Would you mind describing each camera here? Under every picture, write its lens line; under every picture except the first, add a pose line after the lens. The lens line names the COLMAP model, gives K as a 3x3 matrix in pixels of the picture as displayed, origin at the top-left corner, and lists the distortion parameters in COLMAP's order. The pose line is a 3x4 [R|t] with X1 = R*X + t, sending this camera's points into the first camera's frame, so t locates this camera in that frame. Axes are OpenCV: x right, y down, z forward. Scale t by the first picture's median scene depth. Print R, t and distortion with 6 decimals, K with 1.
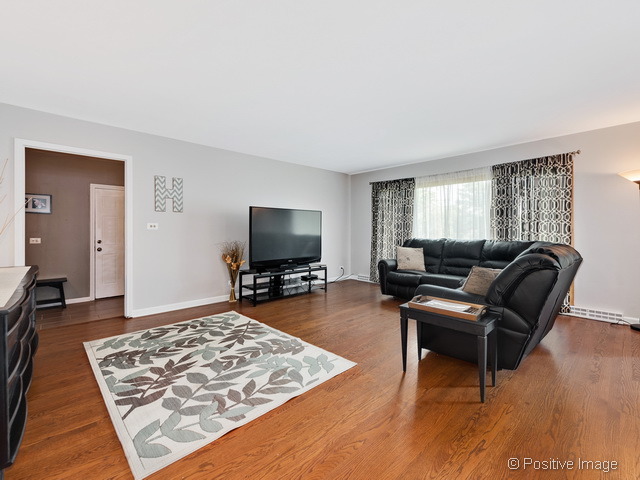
lens RADIAL K [[284.6, 0, 324.1], [0, 284.6, 232.0], [0, 0, 1]] dist [0.011772, -0.000147]
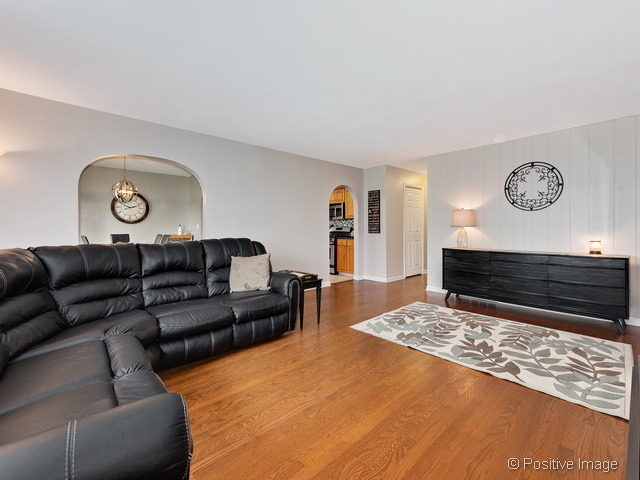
lens RADIAL K [[284.6, 0, 324.1], [0, 284.6, 232.0], [0, 0, 1]] dist [0.011772, -0.000147]
pose [[-0.999922, 0.001277, 0.012396, 0.186628], [0.001589, 0.999682, 0.025151, -0.022819], [-0.012360, 0.025169, -0.999607, 1.982866]]
